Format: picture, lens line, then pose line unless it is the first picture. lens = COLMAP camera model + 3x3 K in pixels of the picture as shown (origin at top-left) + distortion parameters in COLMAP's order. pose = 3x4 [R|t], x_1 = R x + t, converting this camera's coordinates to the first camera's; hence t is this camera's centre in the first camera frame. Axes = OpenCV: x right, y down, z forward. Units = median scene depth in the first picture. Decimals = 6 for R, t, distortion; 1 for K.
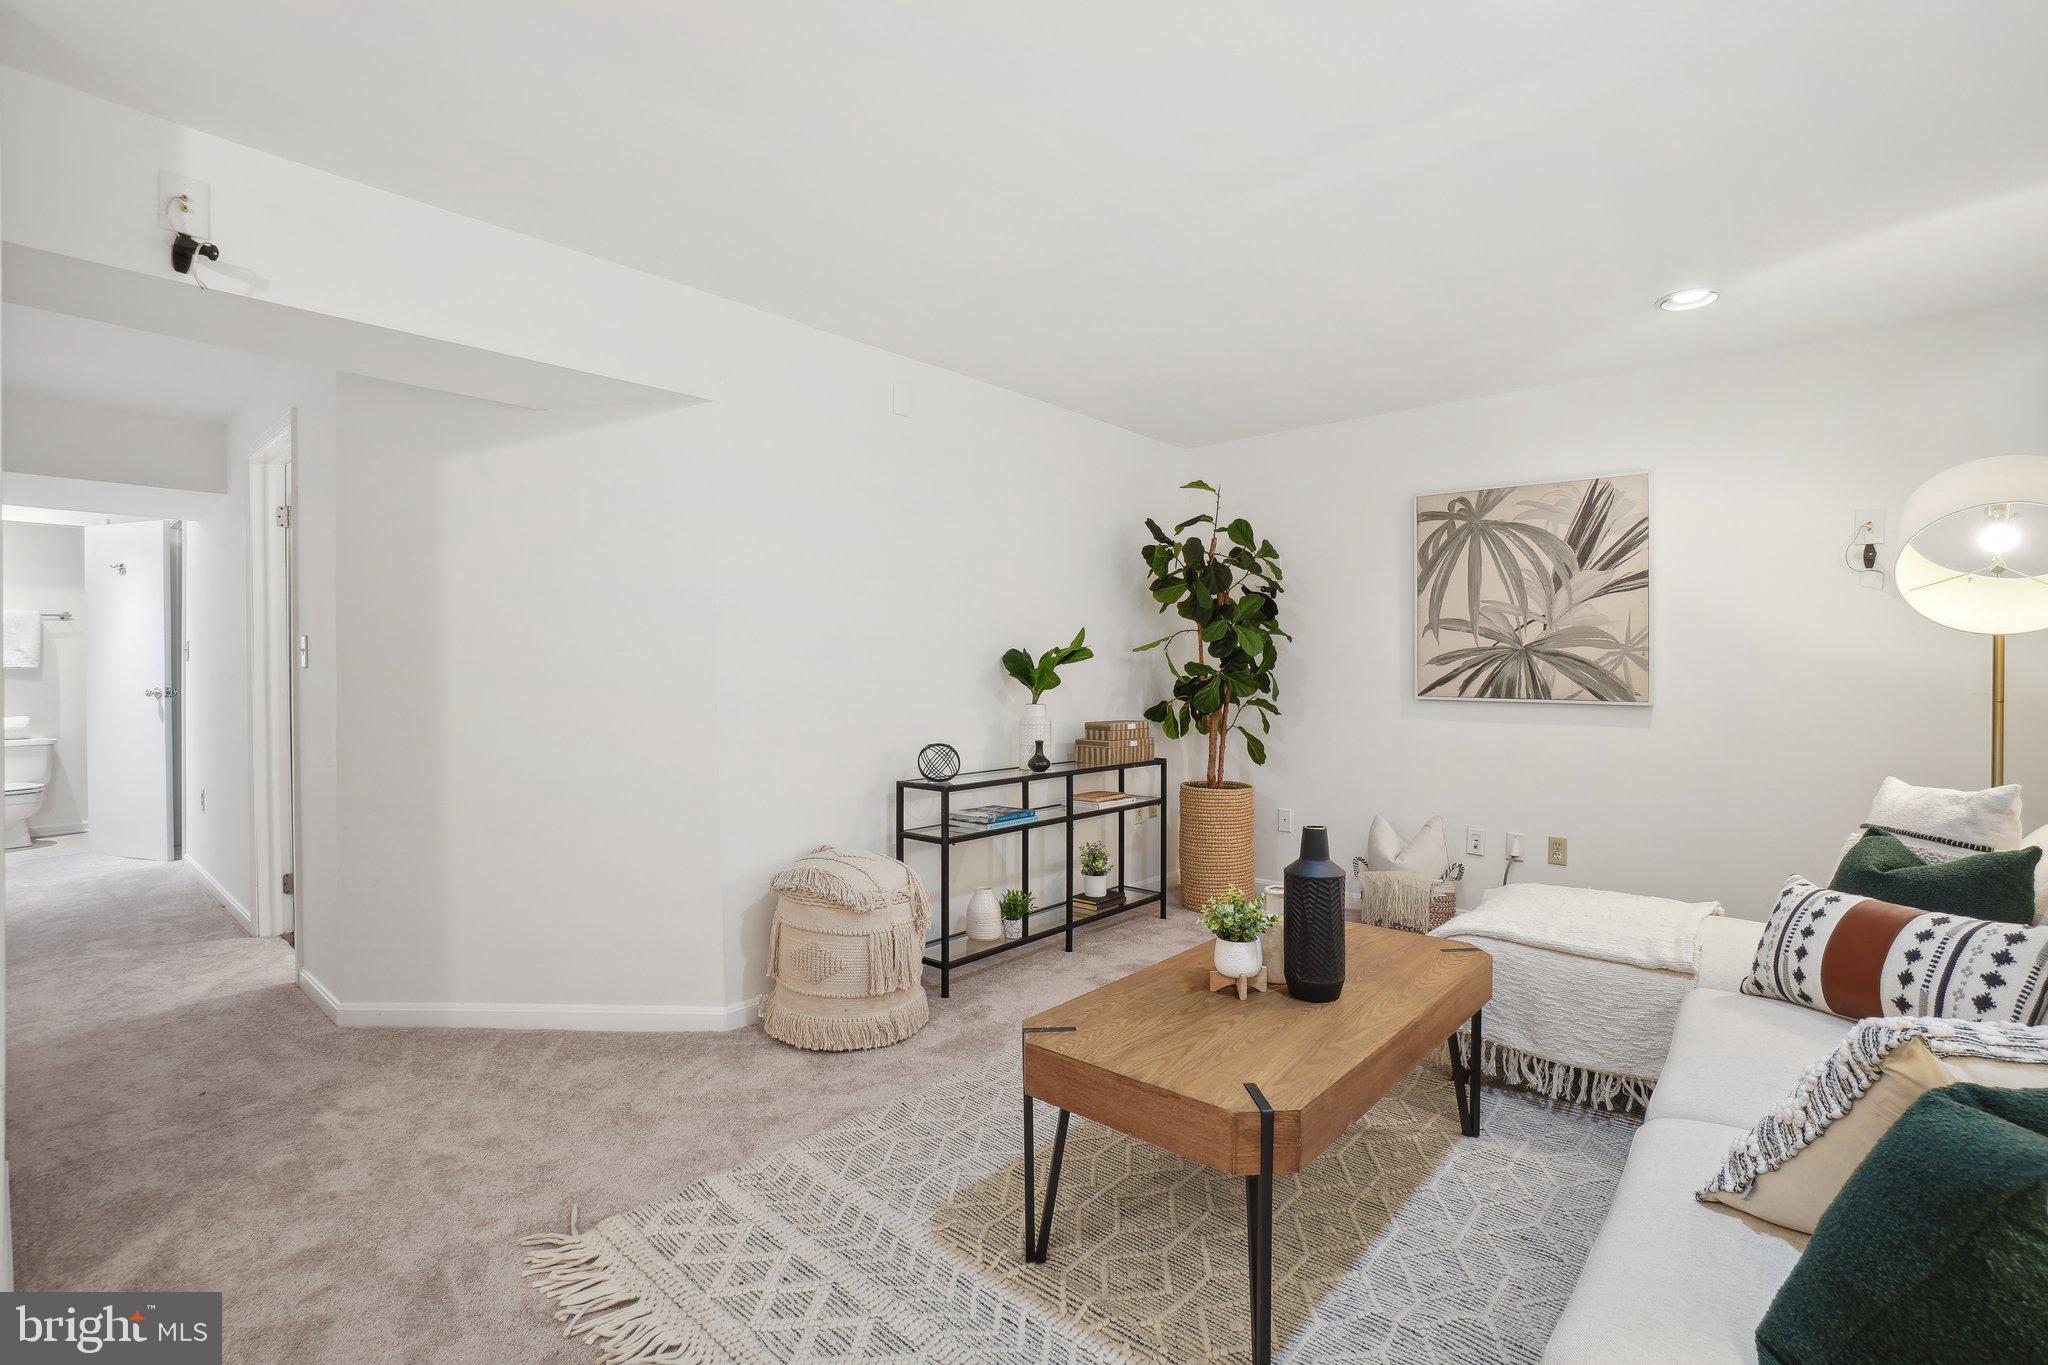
lens RADIAL K [[925.9, 0, 1014.6], [0, 925.9, 681.9], [0, 0, 1]] dist [-0.044094, 0.000659]
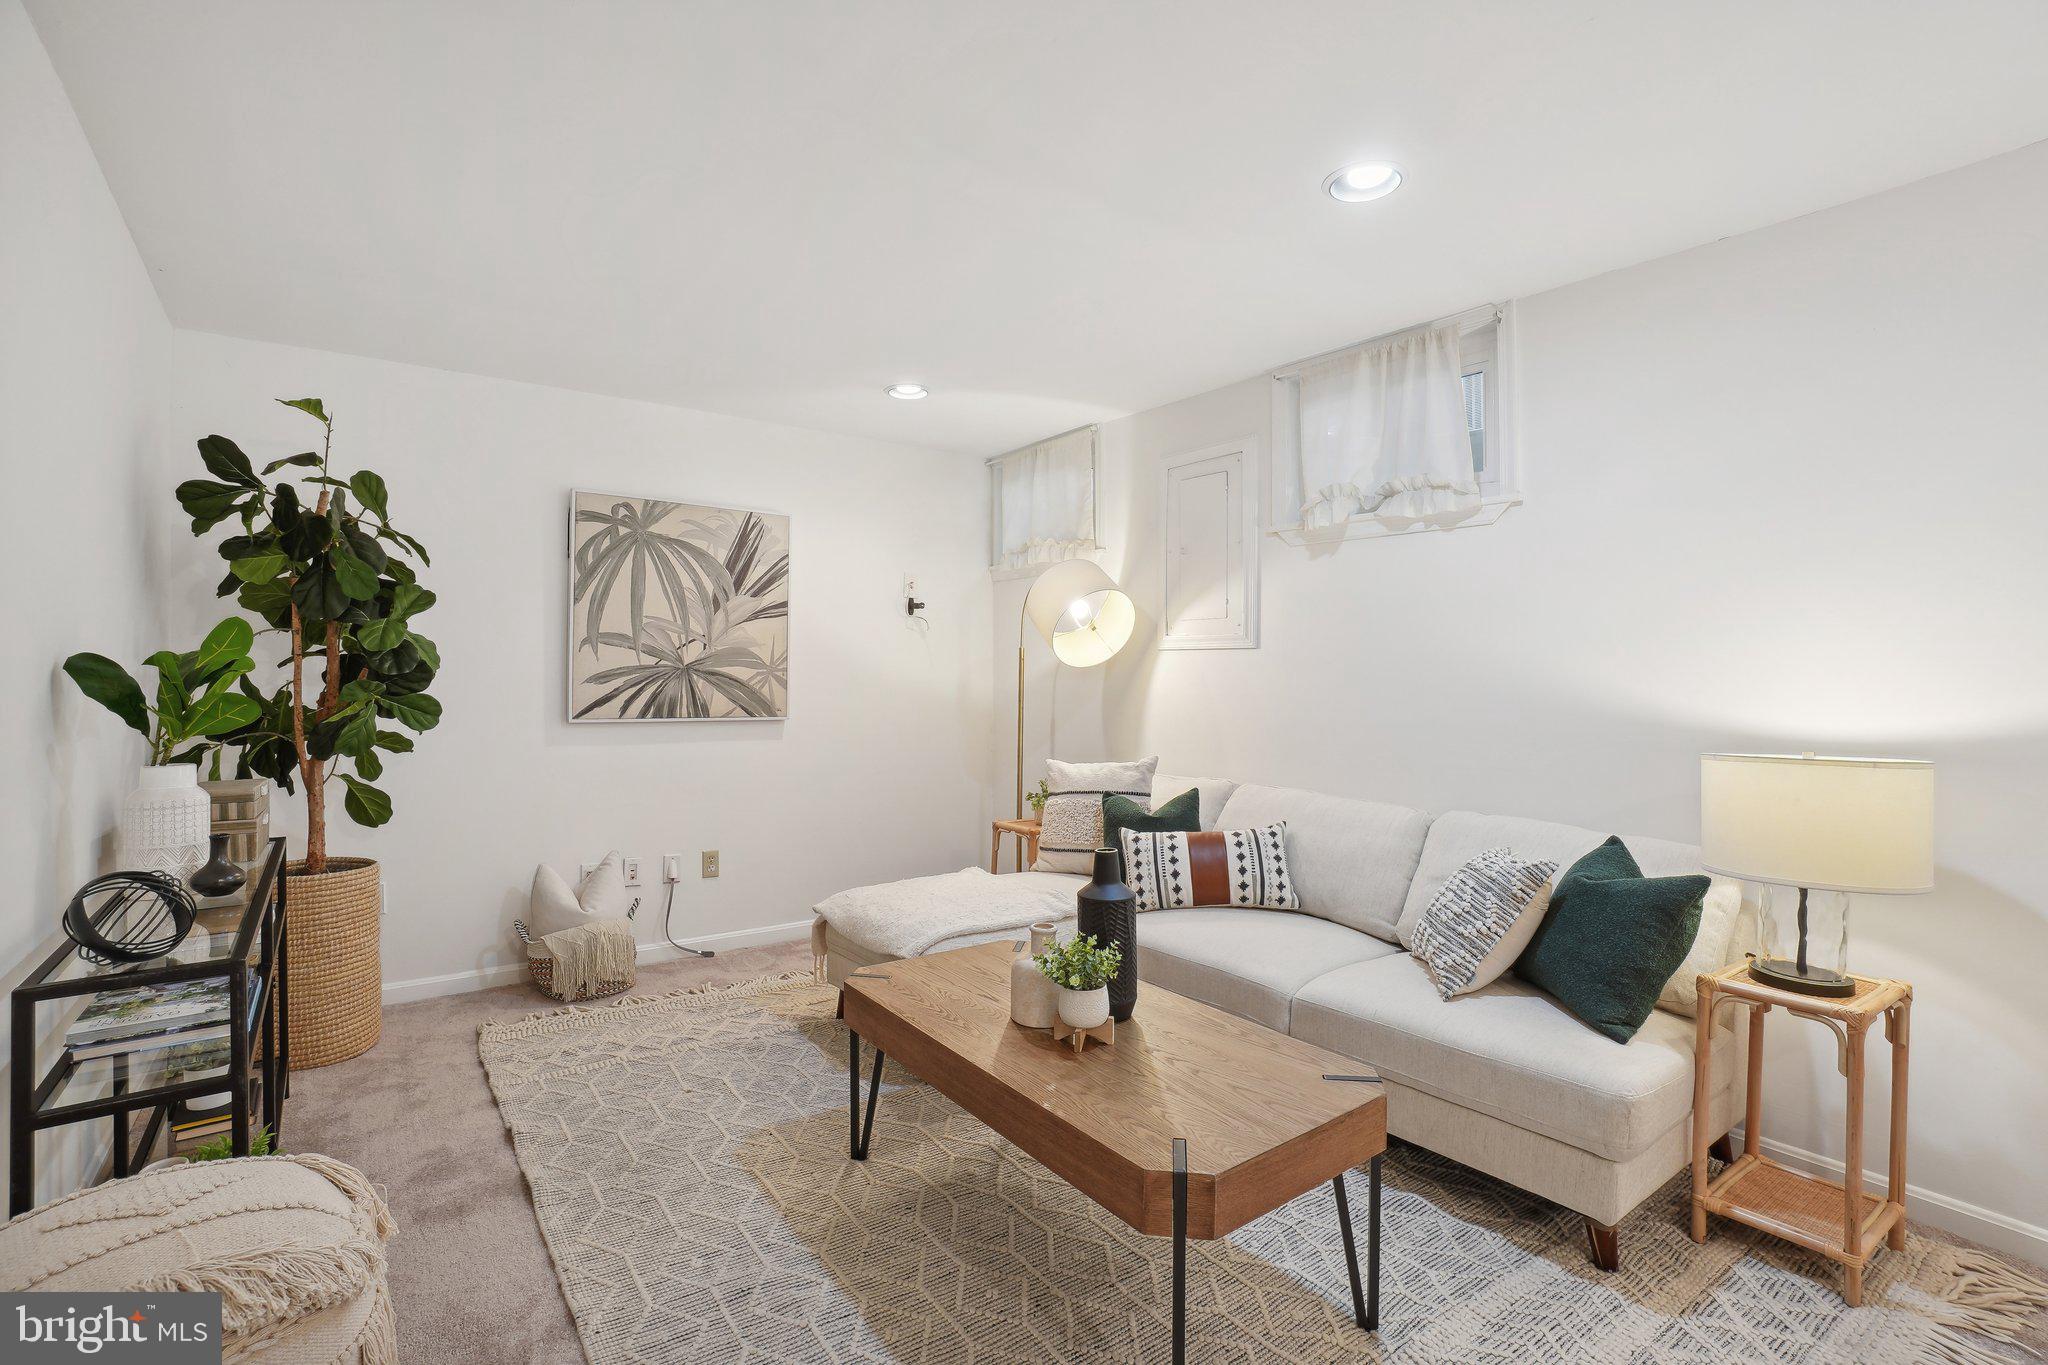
lens RADIAL K [[925.9, 0, 1011.6], [0, 925.9, 678.1], [0, 0, 1]] dist [-0.044094, 0.000659]
pose [[0.207448, 0.001767, 0.978244, -0.352365], [0.012872, 0.999907, -0.004535, -0.015588], [-0.978161, 0.013532, 0.207406, 0.444589]]
